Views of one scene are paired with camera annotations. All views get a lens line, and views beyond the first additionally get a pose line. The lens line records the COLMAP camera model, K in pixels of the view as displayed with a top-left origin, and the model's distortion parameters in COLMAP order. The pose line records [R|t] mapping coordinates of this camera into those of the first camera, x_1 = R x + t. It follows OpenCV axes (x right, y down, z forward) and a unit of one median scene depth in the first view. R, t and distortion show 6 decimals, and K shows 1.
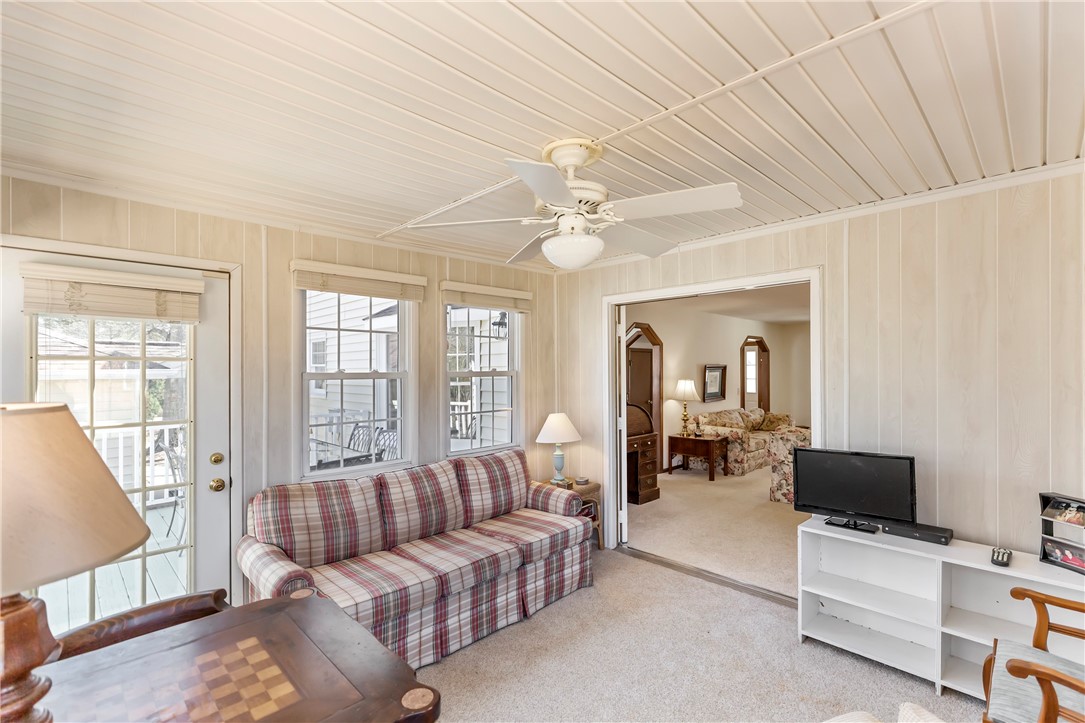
lens RADIAL K [[488.1, 0, 547.4], [0, 488.1, 368.6], [0, 0, 1]] dist [0.004073, 0.001176]
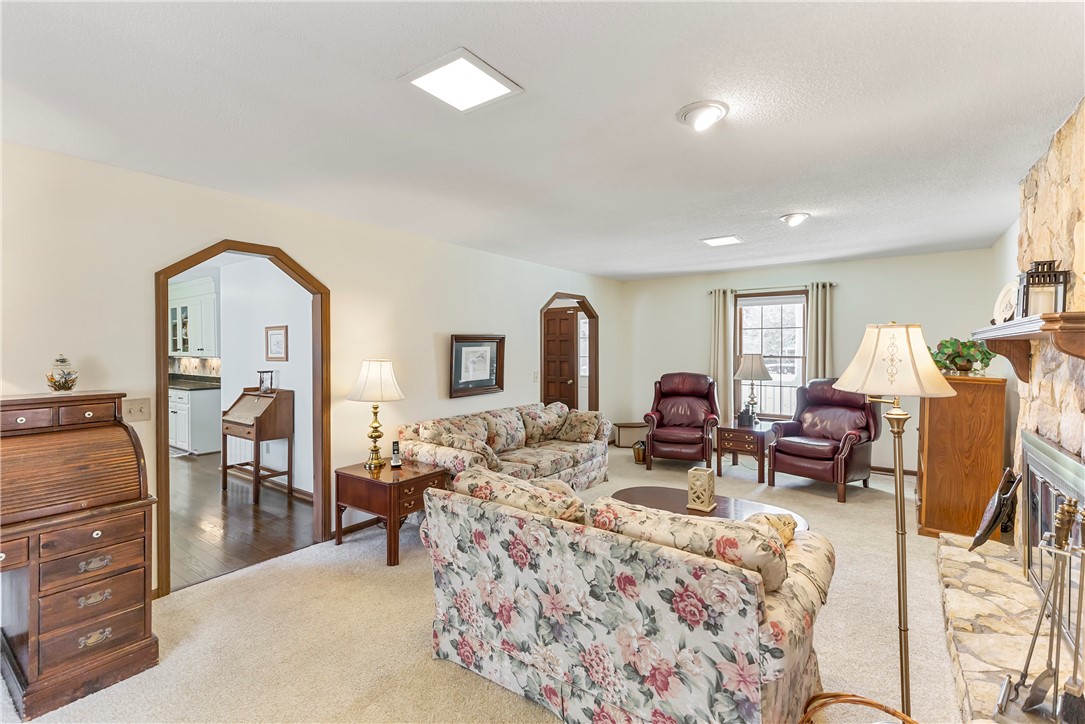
lens RADIAL K [[488.1, 0, 538.6], [0, 488.1, 356.4], [0, 0, 1]] dist [0.004073, 0.001176]
pose [[0.989706, -0.001779, 0.143101, 0.381677], [-0.001795, 0.999690, 0.024840, 0.004710], [-0.143101, -0.024842, 0.989396, 0.454550]]
